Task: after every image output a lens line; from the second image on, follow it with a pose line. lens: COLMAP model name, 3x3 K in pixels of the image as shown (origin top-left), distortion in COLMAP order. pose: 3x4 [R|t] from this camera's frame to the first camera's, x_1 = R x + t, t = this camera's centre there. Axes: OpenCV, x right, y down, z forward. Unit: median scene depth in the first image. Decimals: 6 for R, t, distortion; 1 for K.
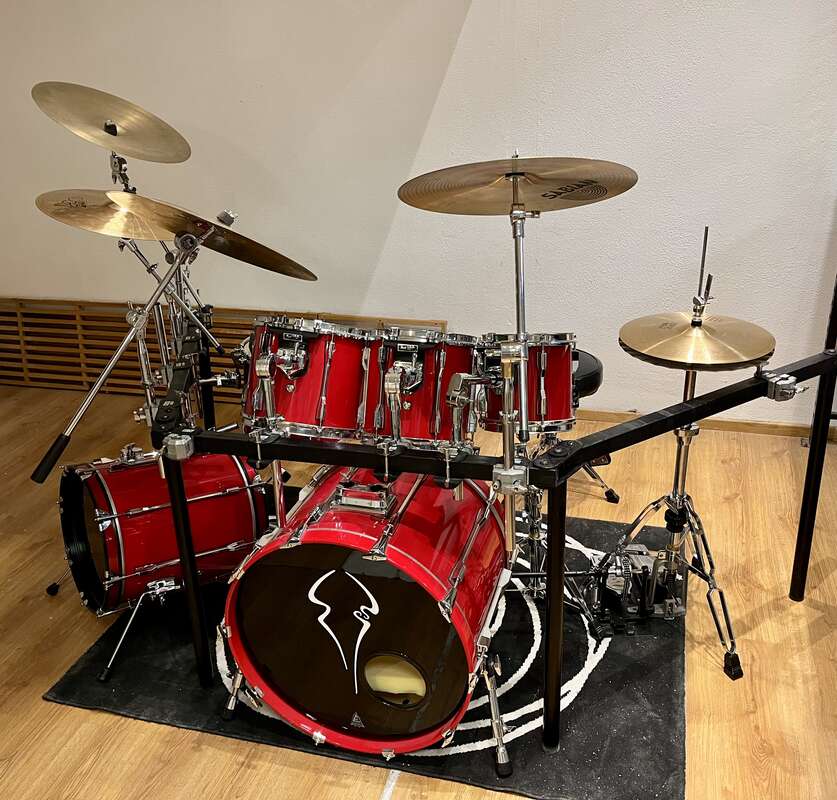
lens RADIAL K [[898.9, 0, 368.9], [0, 898.9, 447.1], [0, 0, 1]] dist [0.024635, 0.000000]
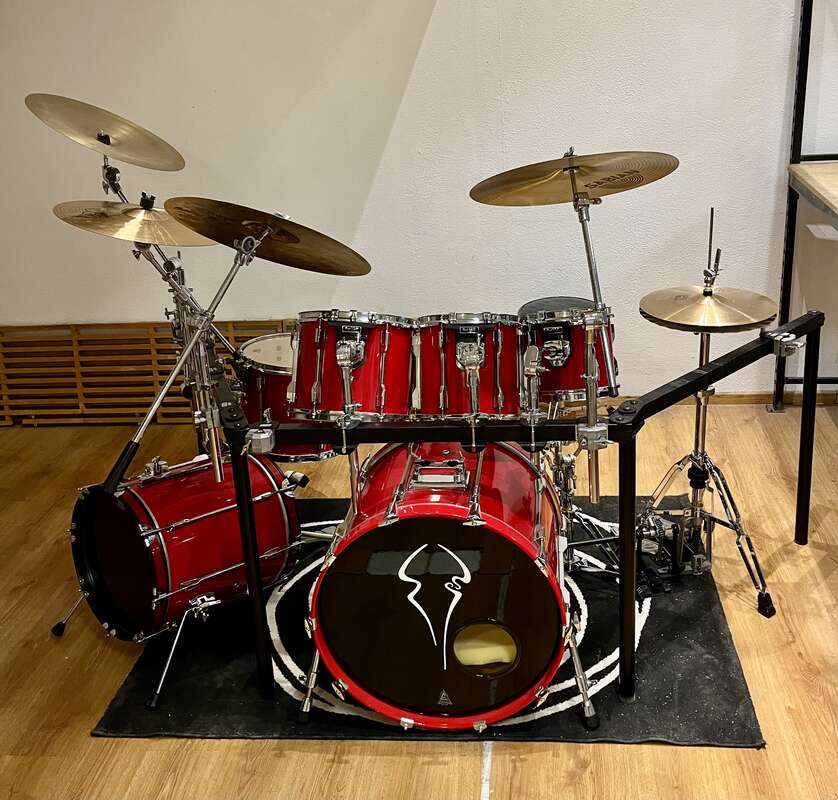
lens RADIAL K [[1044.5, 0, 415.7], [0, 1044.5, 394.7], [0, 0, 1]] dist [0.034649, 0.000000]
pose [[0.975534, -0.078478, 0.205363, -0.257155], [0.096508, 0.992169, -0.079295, 0.053723], [-0.197531, 0.097174, 0.975468, -0.176372]]
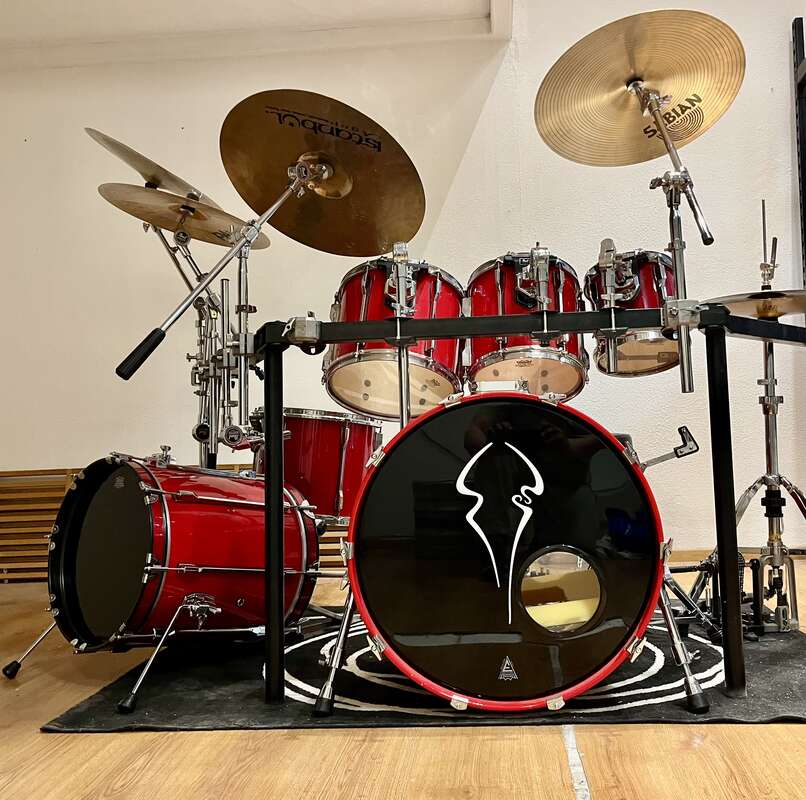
lens RADIAL K [[997.8, 0, 406.4], [0, 997.8, 403.9], [0, 0, 1]] dist [0.042793, 0.000000]
pose [[0.969379, 0.056174, 0.239060, -0.320318], [0.072869, 0.863842, -0.498465, 0.527972], [-0.234511, 0.500621, 0.833297, 0.164828]]
